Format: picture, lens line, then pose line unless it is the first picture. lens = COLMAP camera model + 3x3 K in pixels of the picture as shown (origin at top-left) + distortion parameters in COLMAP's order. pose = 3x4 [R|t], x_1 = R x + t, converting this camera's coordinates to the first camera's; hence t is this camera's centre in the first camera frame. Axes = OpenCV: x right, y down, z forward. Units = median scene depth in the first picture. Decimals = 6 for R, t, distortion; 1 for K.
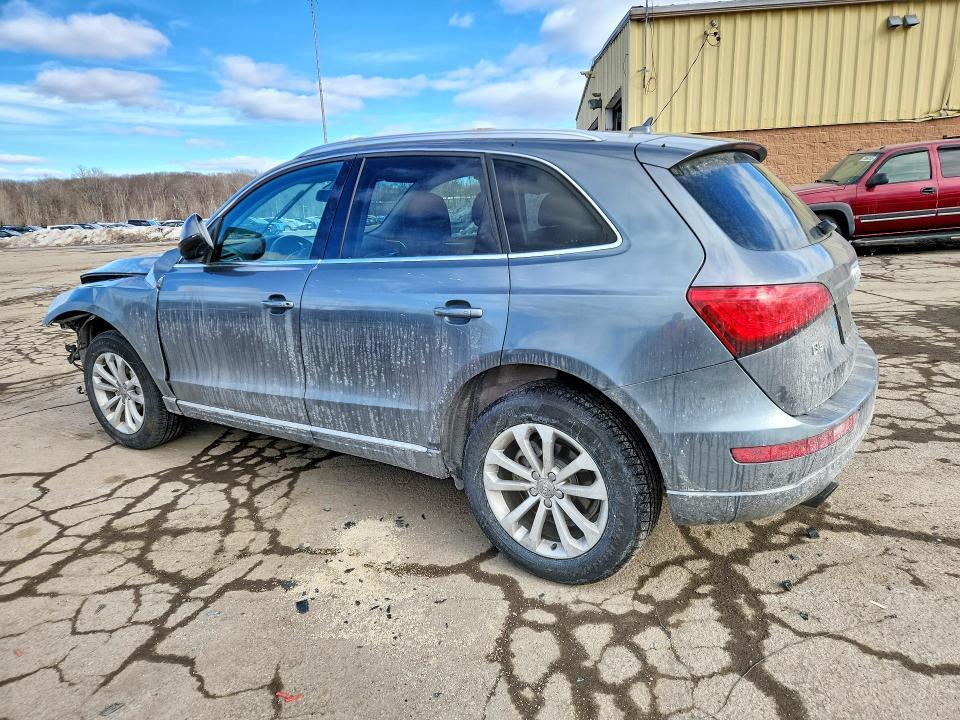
lens RADIAL K [[668.6, 0, 480.0], [0, 668.6, 360.0], [0, 0, 1]] dist [0.075294, -0.068896]
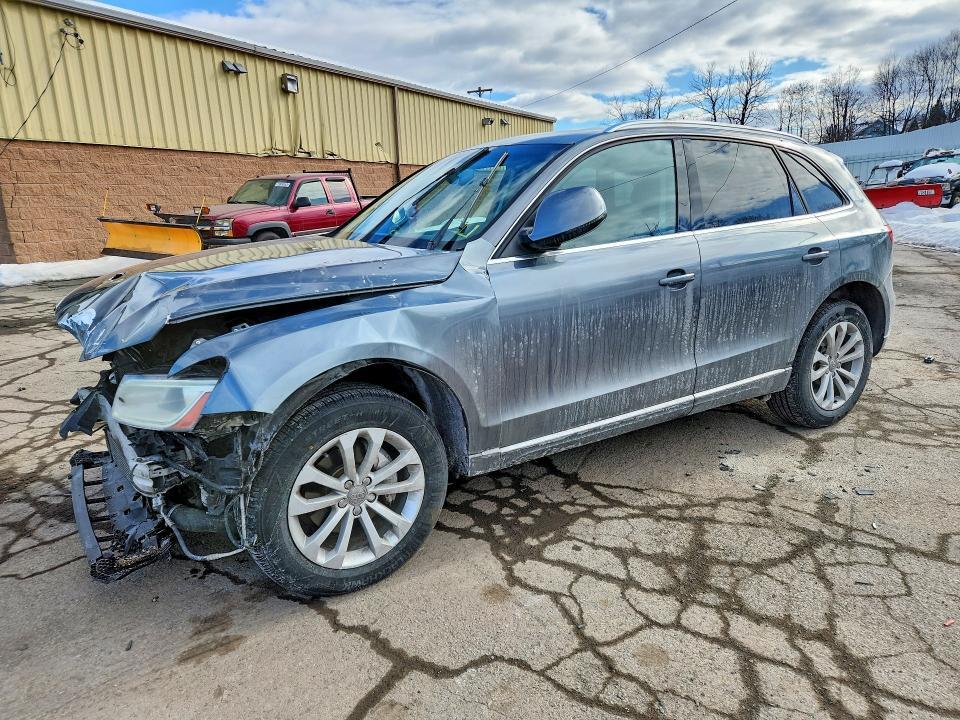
lens RADIAL K [[668.6, 0, 480.0], [0, 668.6, 360.0], [0, 0, 1]] dist [0.075294, -0.068896]
pose [[0.385515, -0.182399, 0.904494, -1.249432], [0.226865, 0.968913, 0.098694, -0.123867], [-0.894377, 0.167150, 0.414910, 0.819026]]
